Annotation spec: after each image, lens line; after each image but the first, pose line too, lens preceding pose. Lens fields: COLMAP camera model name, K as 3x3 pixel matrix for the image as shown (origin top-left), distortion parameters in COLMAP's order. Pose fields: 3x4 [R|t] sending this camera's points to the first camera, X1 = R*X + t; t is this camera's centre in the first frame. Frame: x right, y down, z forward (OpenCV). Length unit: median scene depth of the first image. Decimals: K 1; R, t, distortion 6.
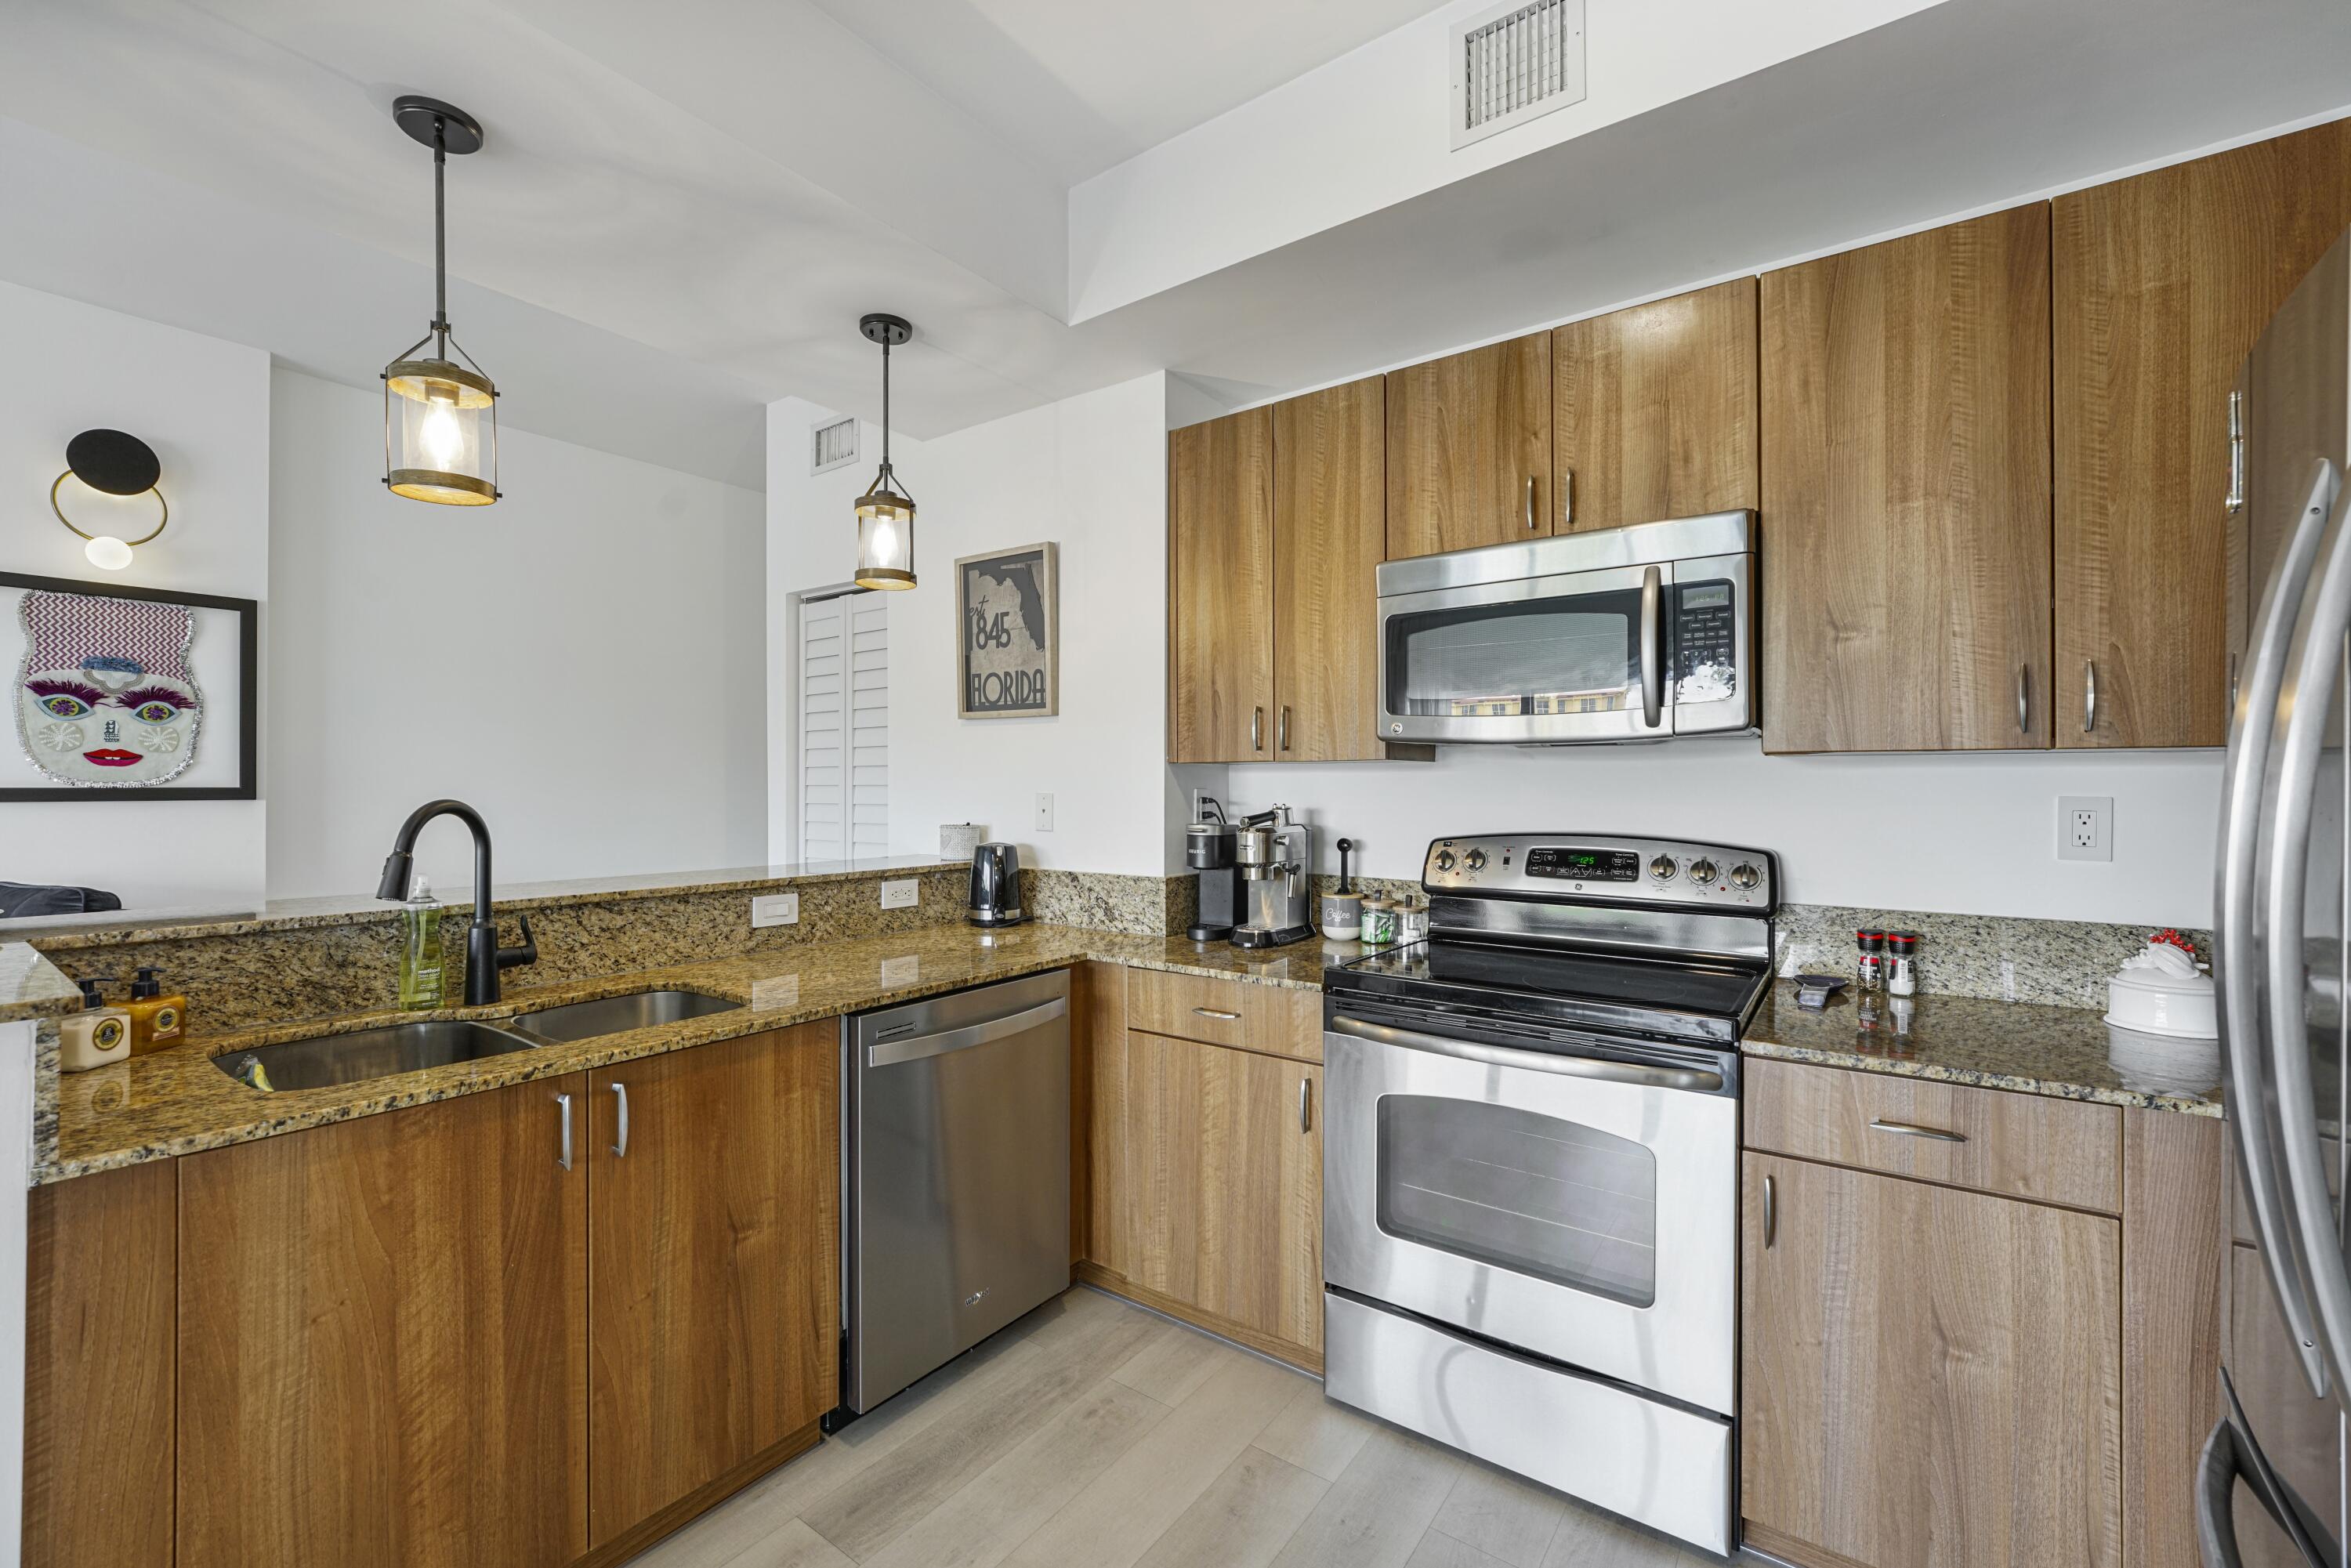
lens RADIAL K [[980.9, 0, 1182.6], [0, 980.9, 802.0], [0, 0, 1]] dist [-0.003283, -0.000192]
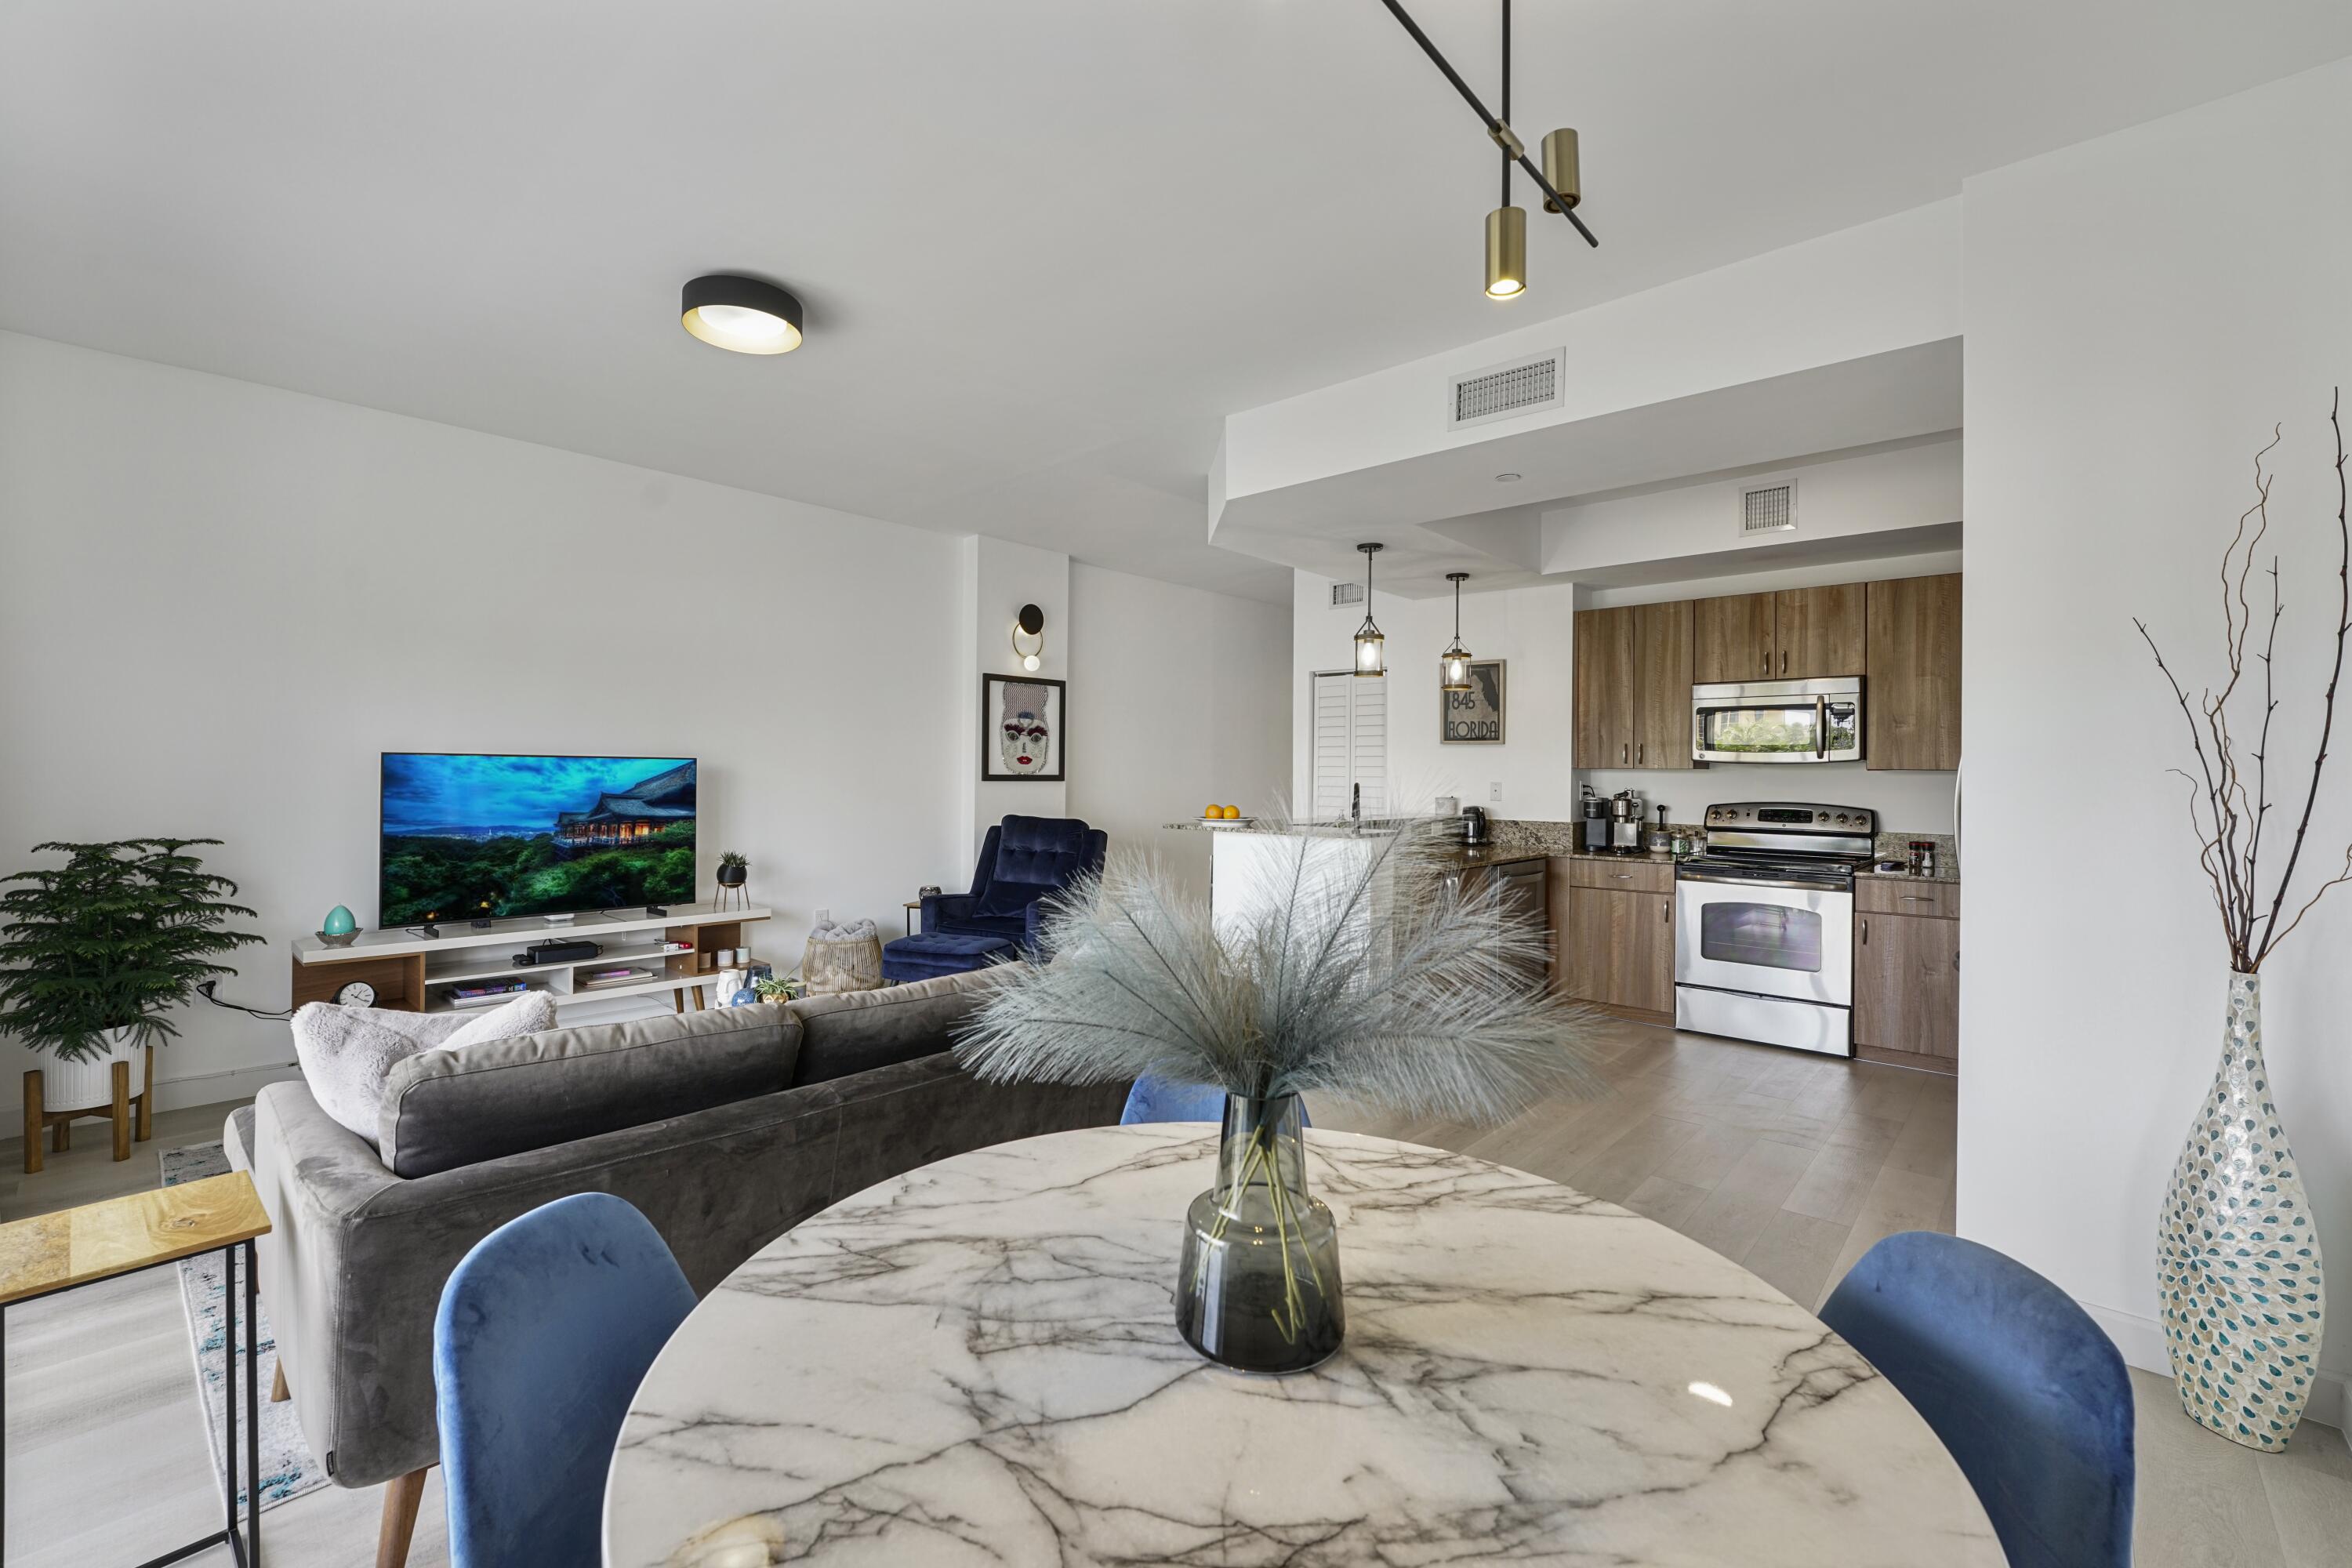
lens RADIAL K [[997.6, 0, 1163.3], [0, 997.6, 782.3], [0, 0, 1]] dist [-0.000985, 0.000219]
pose [[0.992649, 0.010499, -0.120575, -0.695834], [-0.011562, 0.999900, -0.008119, 0.019421], [0.120478, 0.009453, 0.992671, -1.370767]]
